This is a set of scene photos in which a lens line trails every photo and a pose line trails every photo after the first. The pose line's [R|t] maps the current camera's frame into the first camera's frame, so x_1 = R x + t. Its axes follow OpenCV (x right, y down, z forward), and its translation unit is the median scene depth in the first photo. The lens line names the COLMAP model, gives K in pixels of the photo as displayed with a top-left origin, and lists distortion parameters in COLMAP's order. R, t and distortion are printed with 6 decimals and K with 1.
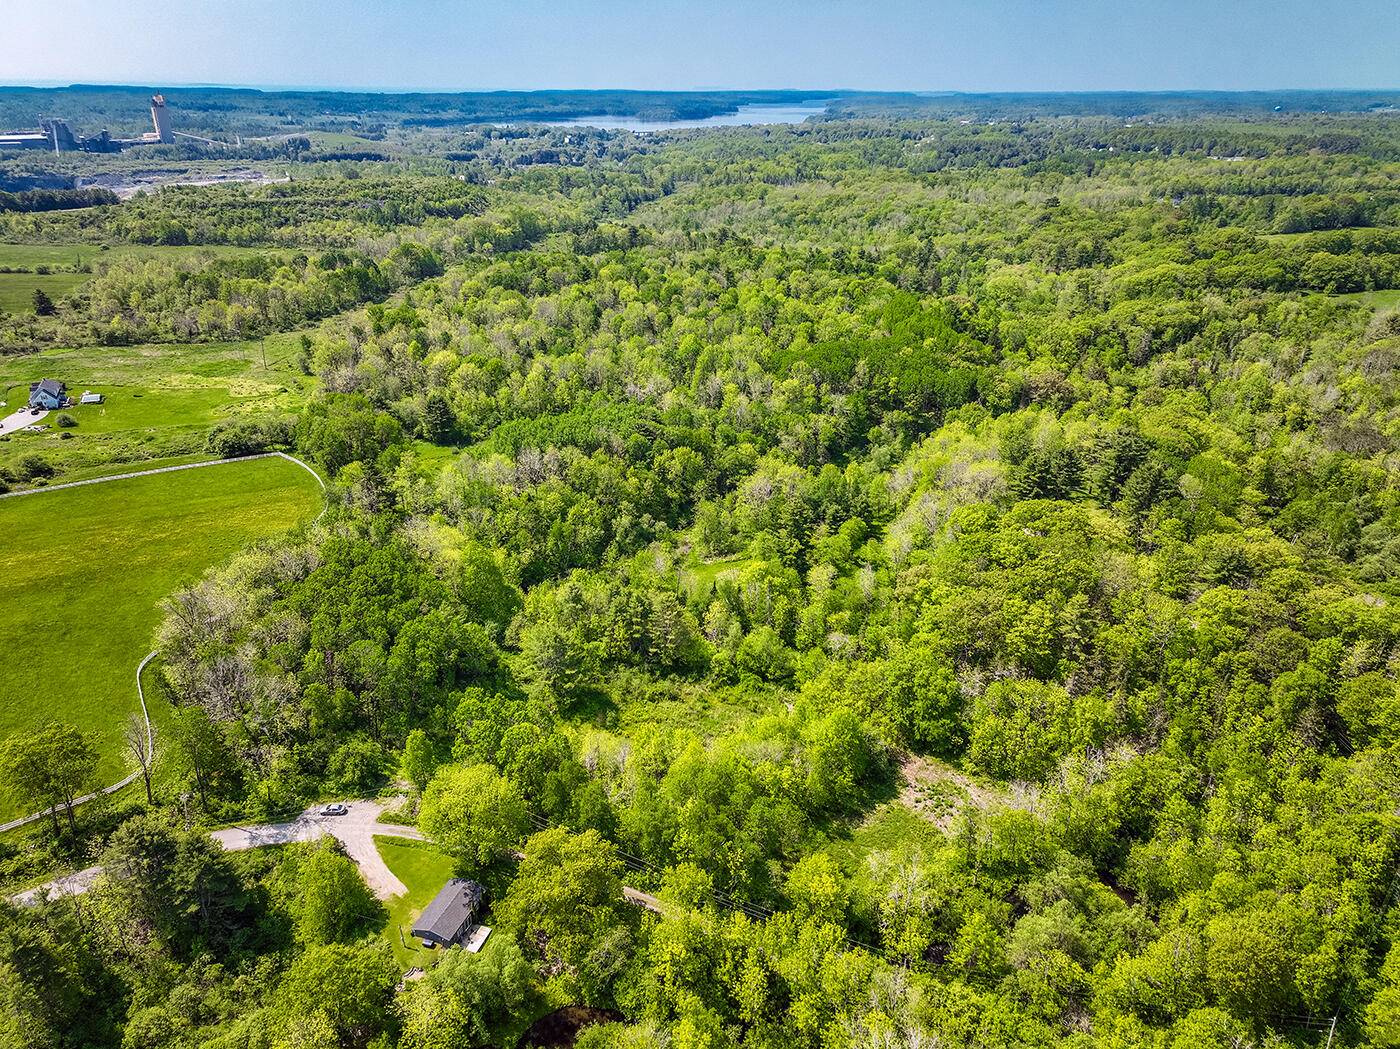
lens RADIAL K [[971.1, 0, 700.4], [0, 971.1, 525.8], [0, 0, 1]] dist [0.010137, 0.027684]
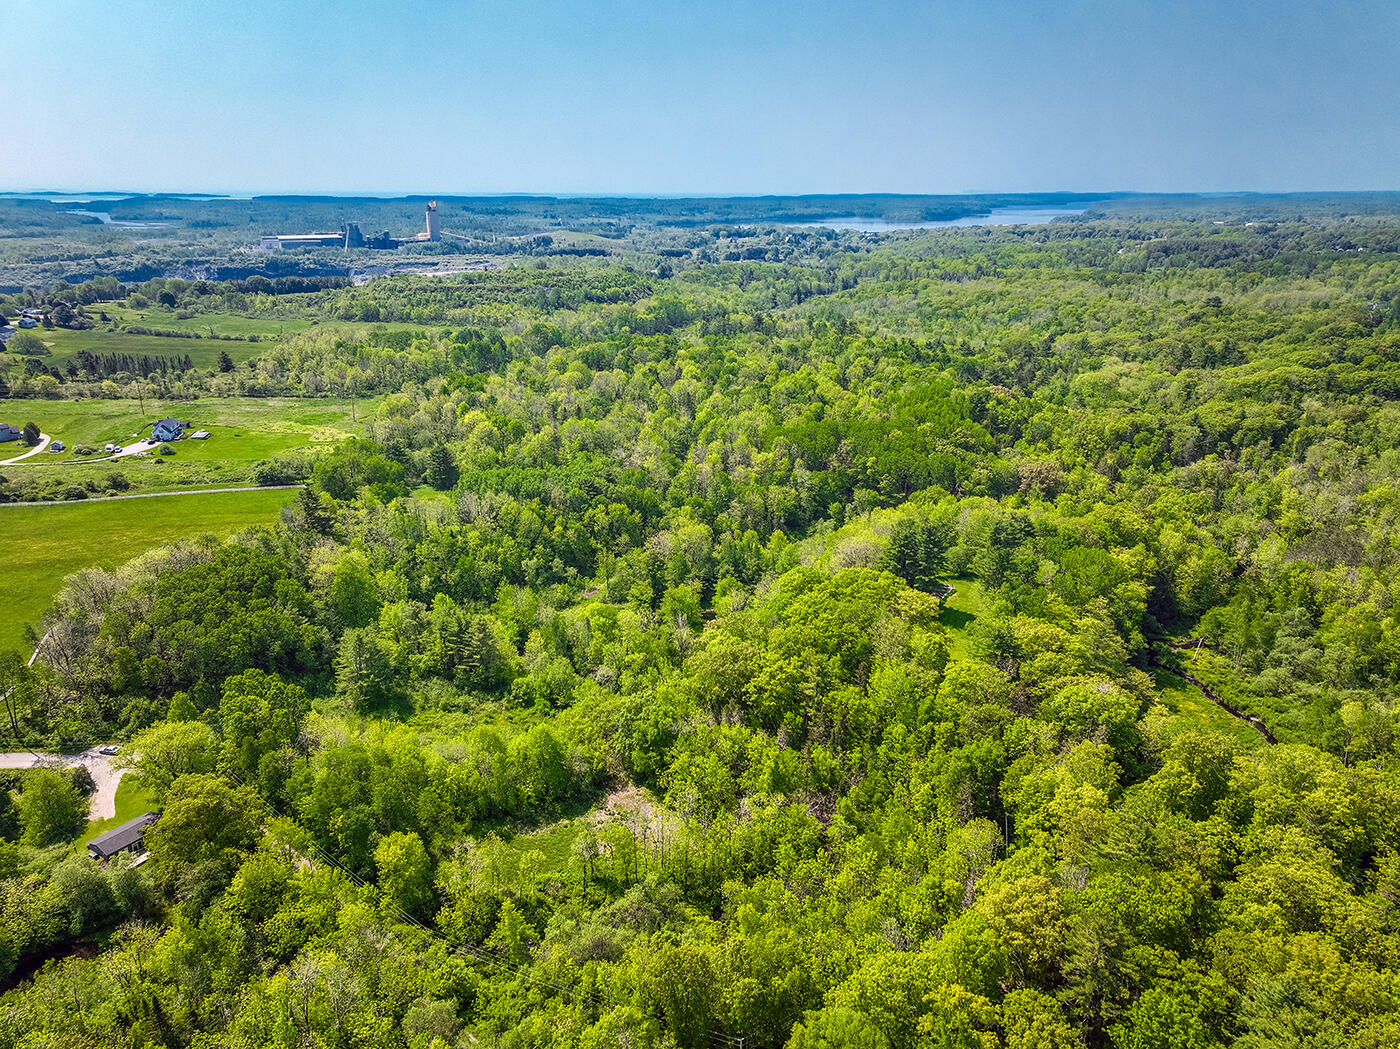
lens RADIAL K [[971.1, 0, 694.9], [0, 971.1, 522.3], [0, 0, 1]] dist [0.010137, 0.027684]
pose [[0.967989, 0.076222, -0.239141, 0.122268], [-0.098625, 0.991646, -0.083140, 0.008003], [0.230806, 0.104063, 0.967419, -0.008480]]
